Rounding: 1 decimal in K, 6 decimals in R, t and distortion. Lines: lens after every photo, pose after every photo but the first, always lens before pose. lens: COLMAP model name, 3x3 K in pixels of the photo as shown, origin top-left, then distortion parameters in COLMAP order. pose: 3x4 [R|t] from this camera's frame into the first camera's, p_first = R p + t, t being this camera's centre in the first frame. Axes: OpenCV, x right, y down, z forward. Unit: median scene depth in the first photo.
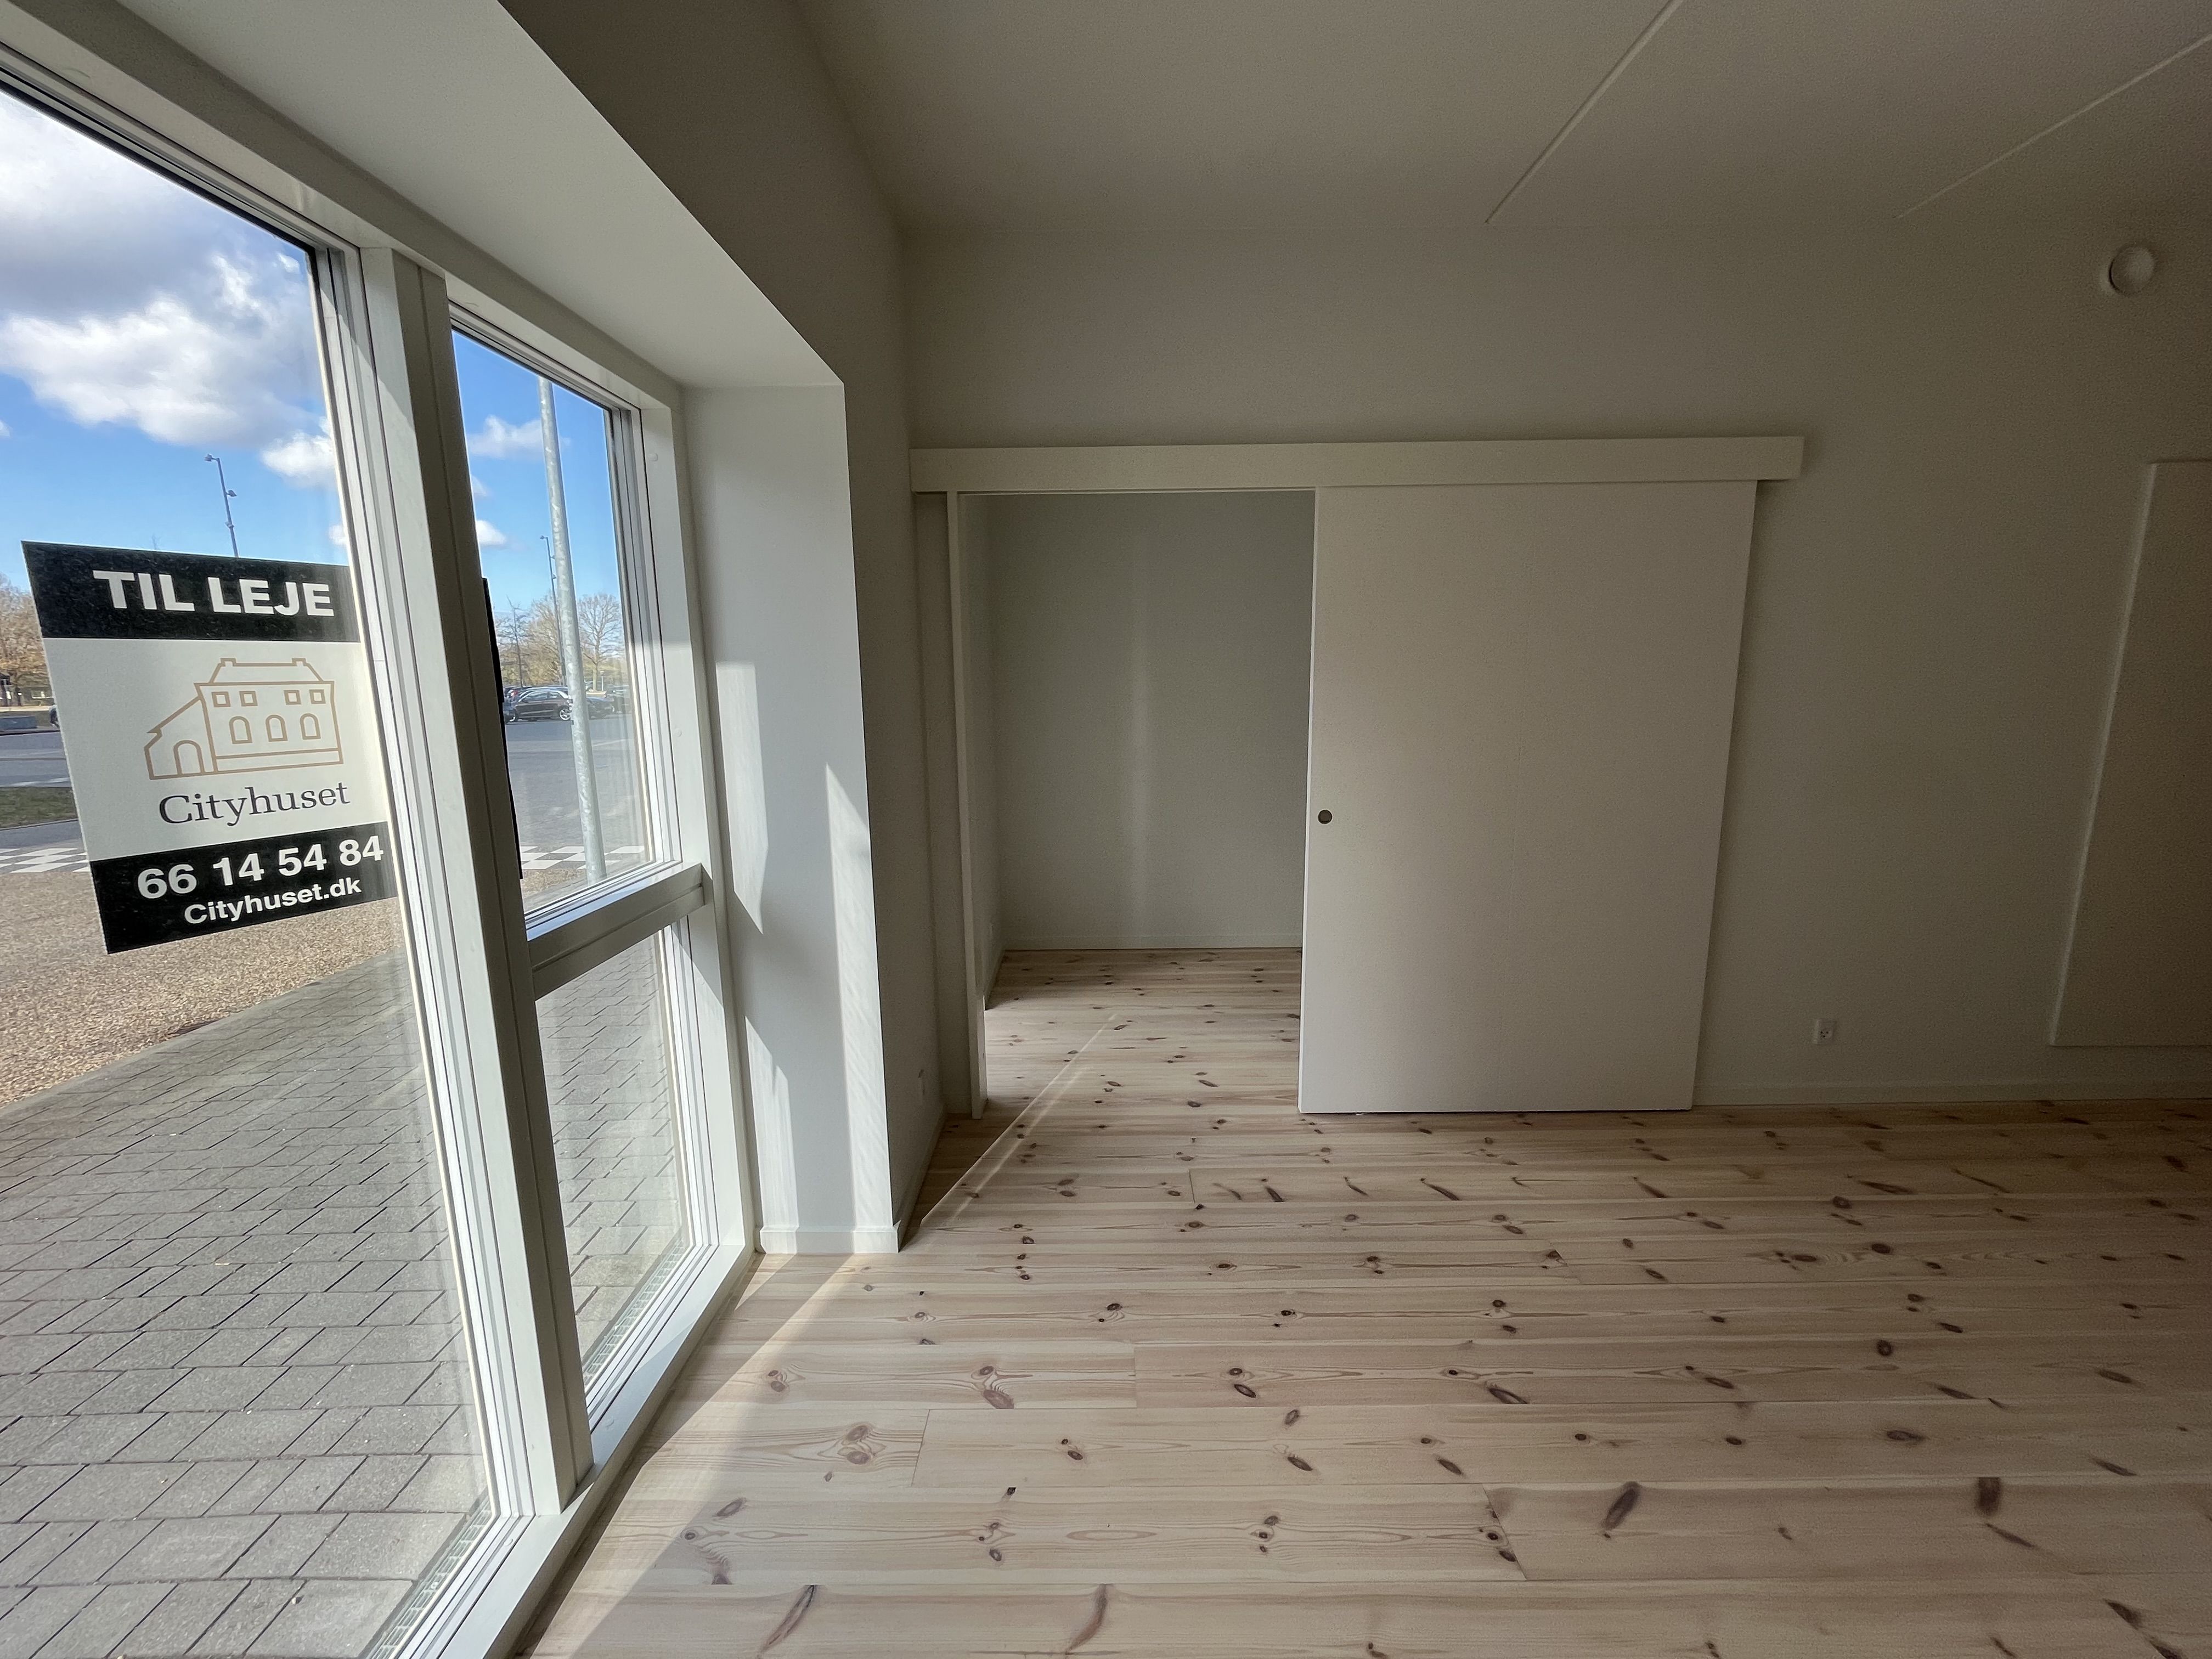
lens RADIAL K [[905.0, 0, 1099.5], [0, 905.0, 825.7], [0, 0, 1]] dist [-0.003709, 0.000213]
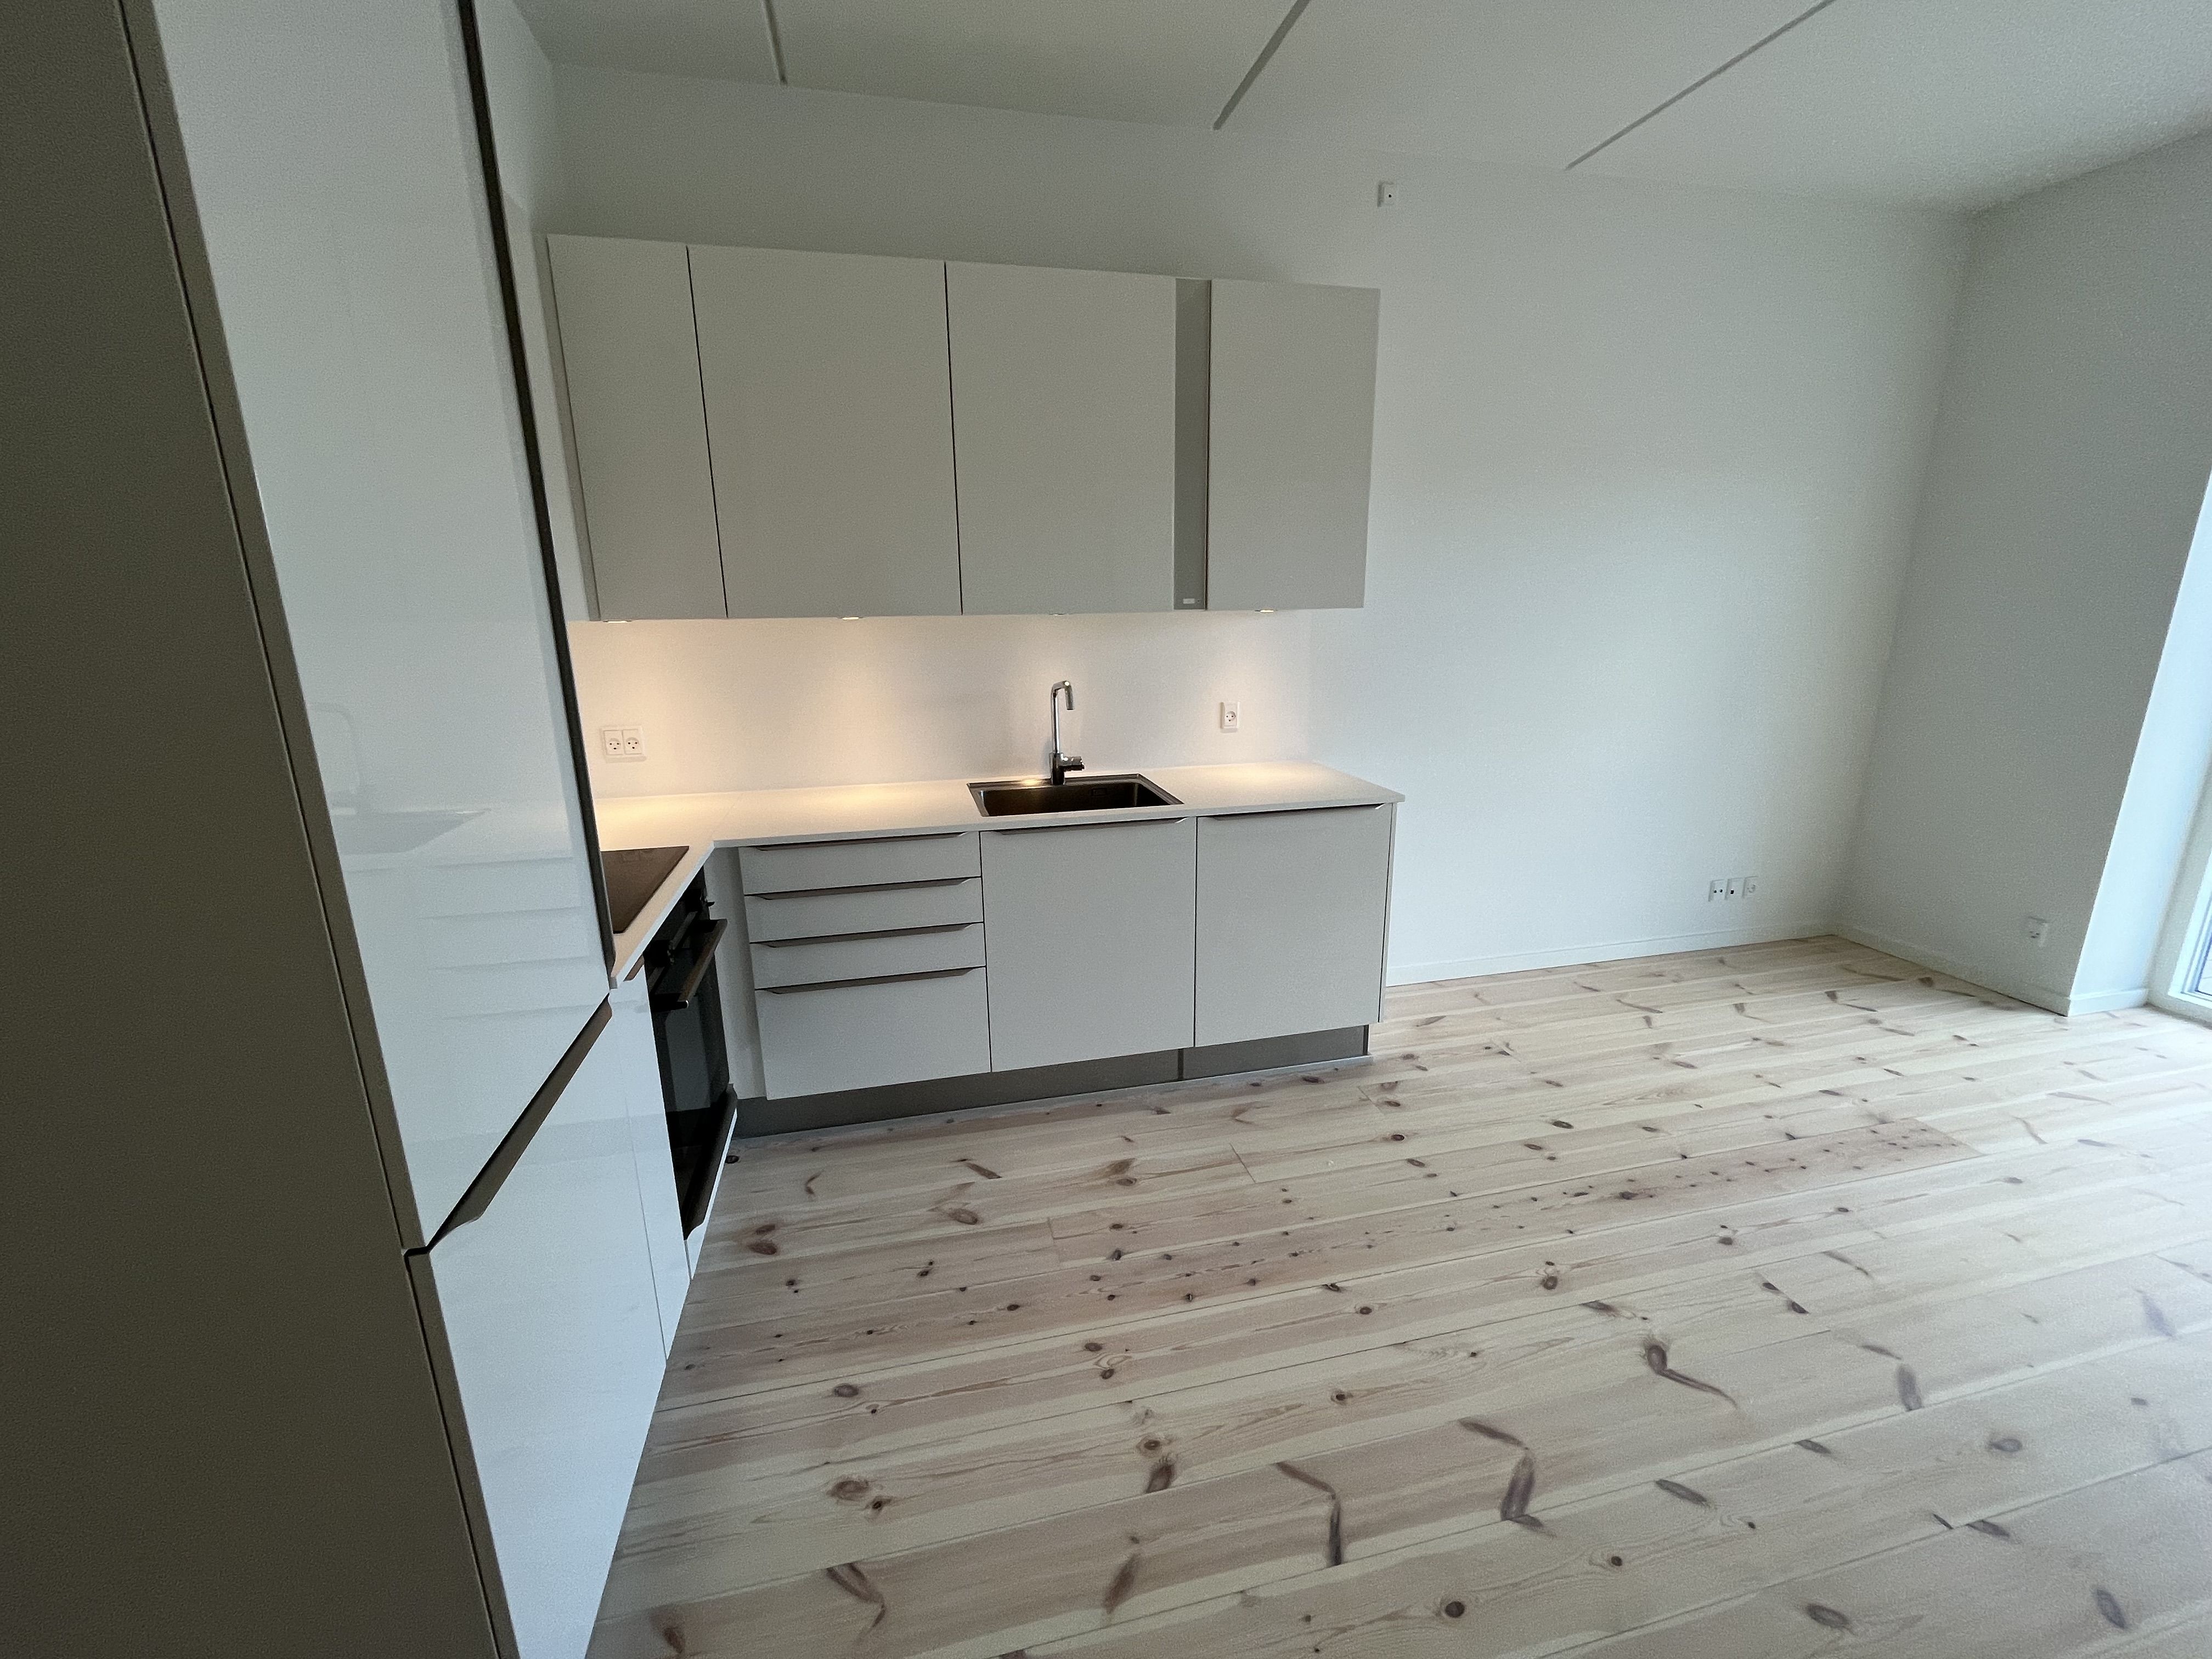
lens RADIAL K [[905.0, 0, 1098.7], [0, 905.0, 829.2], [0, 0, 1]] dist [-0.003709, 0.000213]
pose [[-0.972651, 0.083064, -0.216911, 1.363557], [-0.010638, 0.916957, 0.398845, -0.164104], [0.232027, 0.390245, -0.890995, 0.961919]]
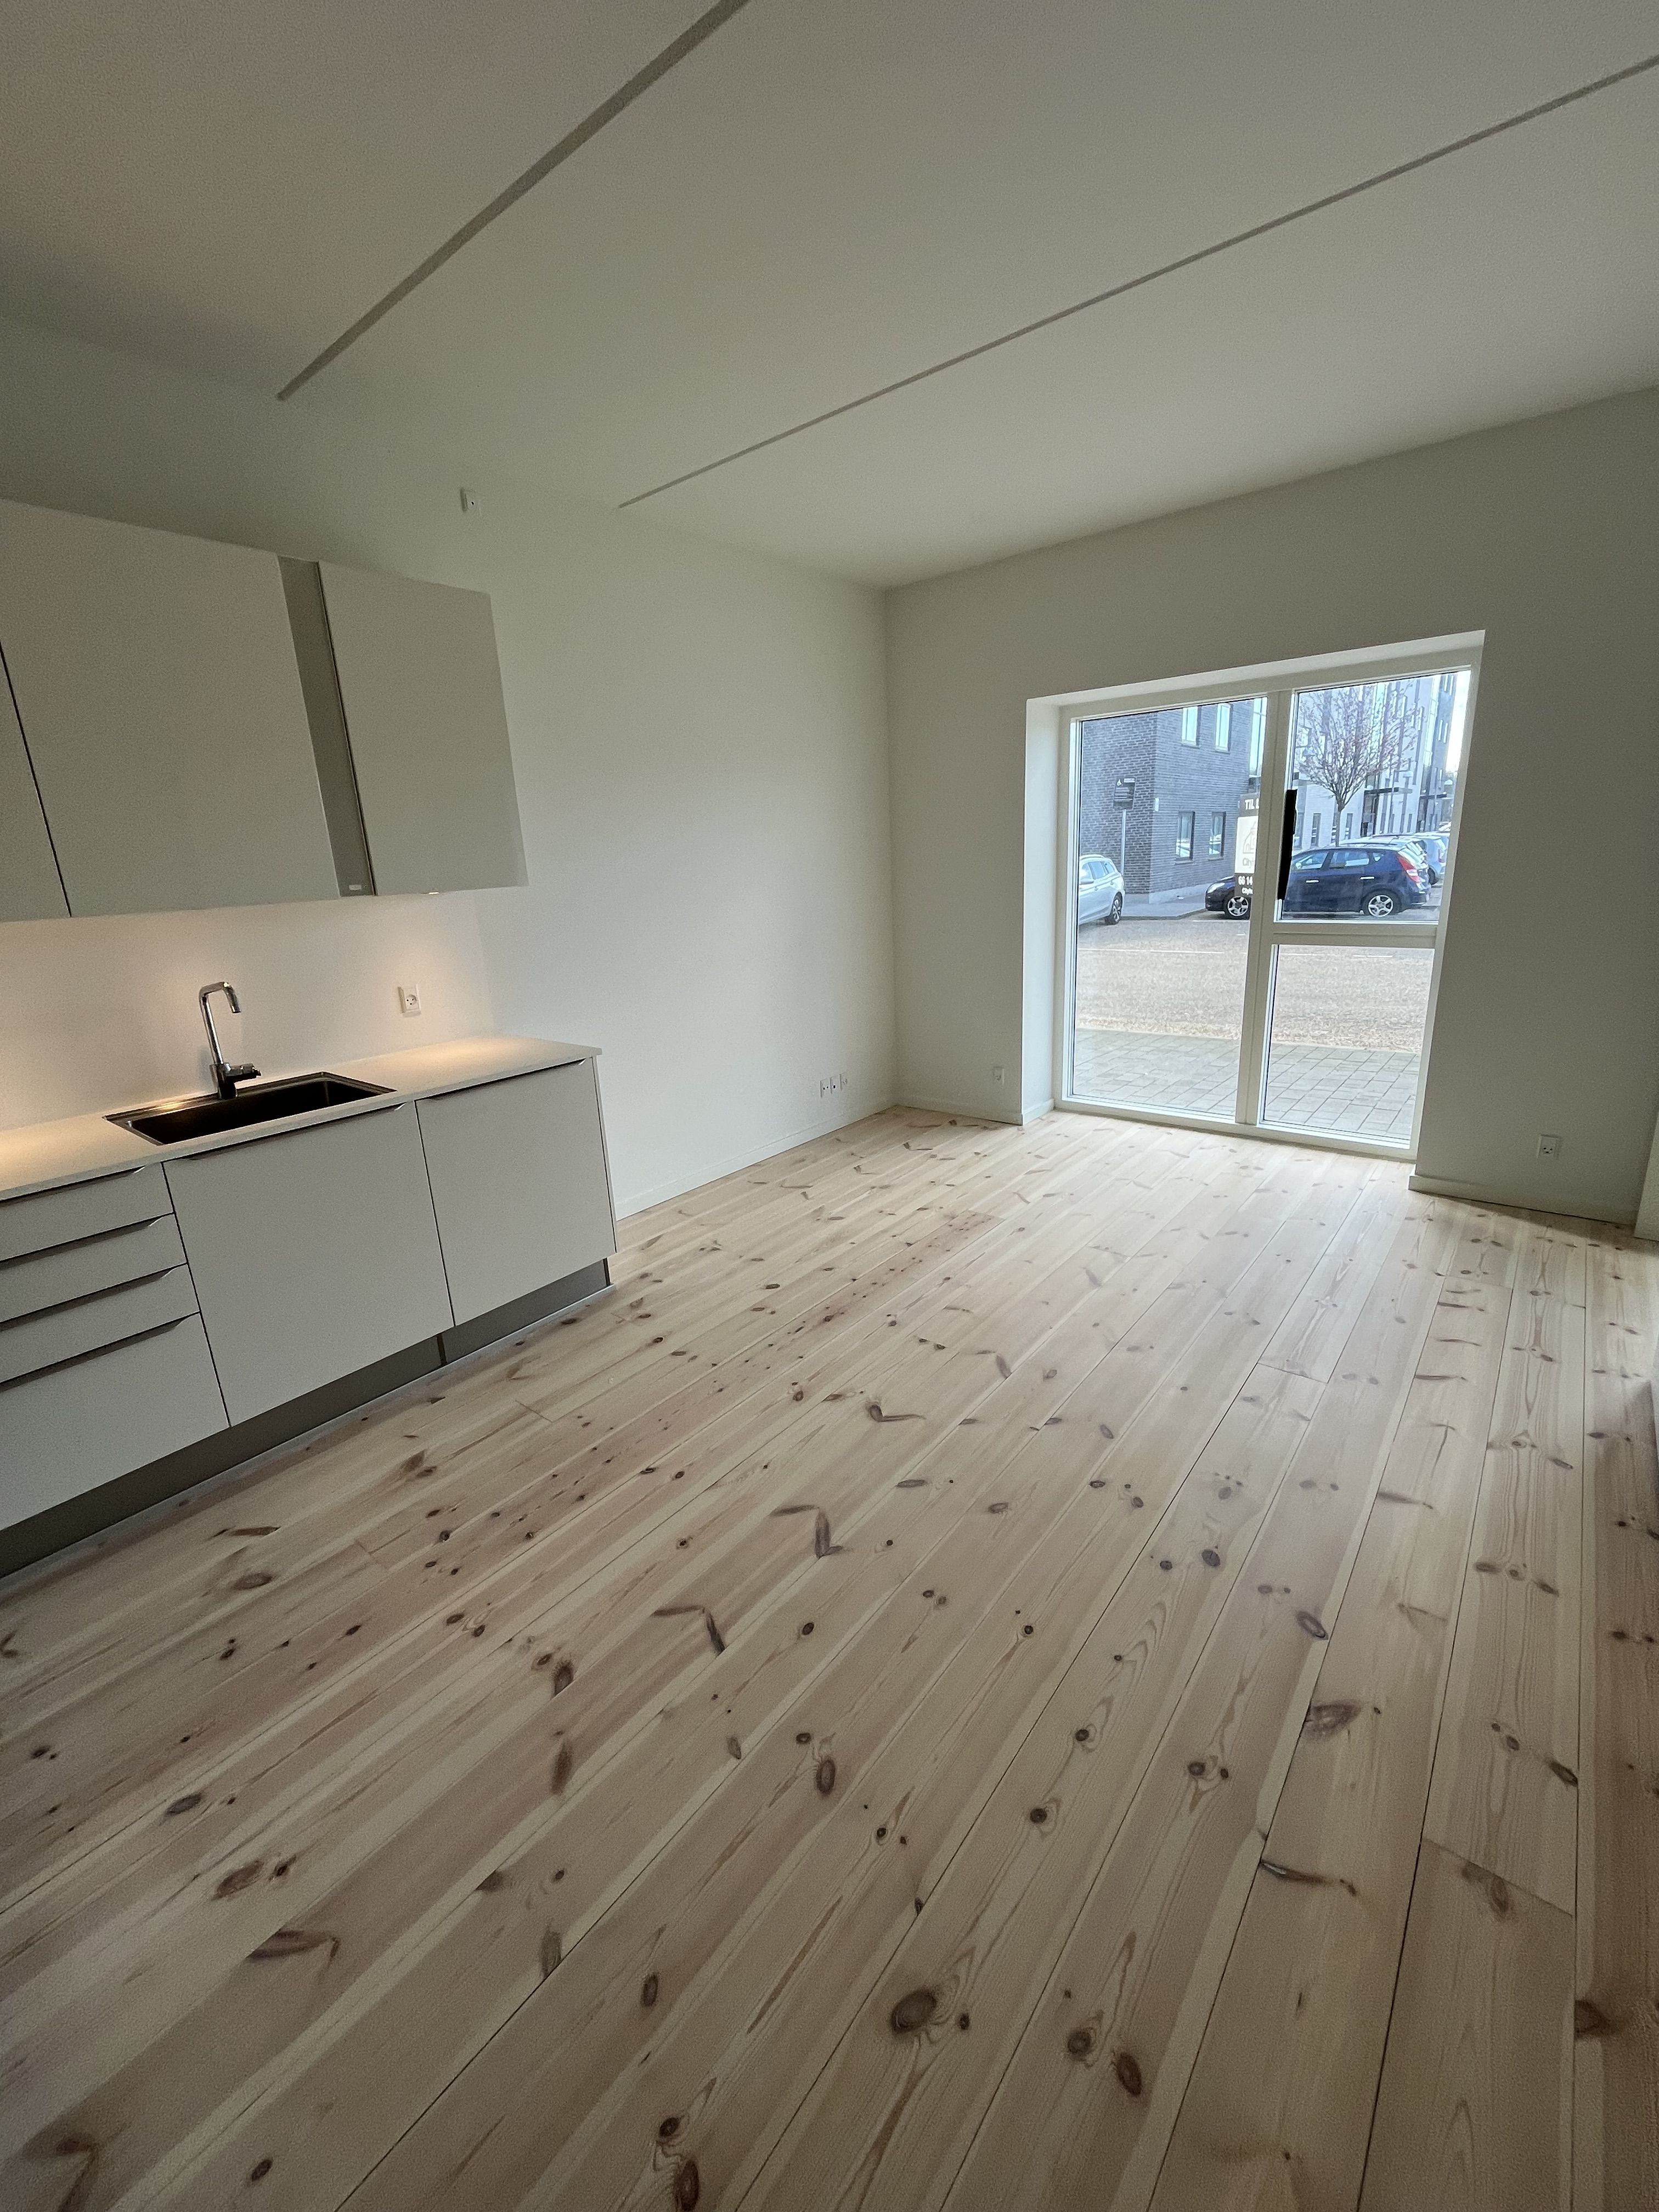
lens RADIAL K [[905.0, 0, 828.1], [0, 905.0, 1099.8], [0, 0, 1]] dist [-0.003709, 0.000213]
pose [[-0.623818, 0.249270, -0.740754, 1.499177], [-0.071700, 0.925528, 0.371830, -0.186639], [0.778274, 0.285066, -0.559488, 1.009919]]
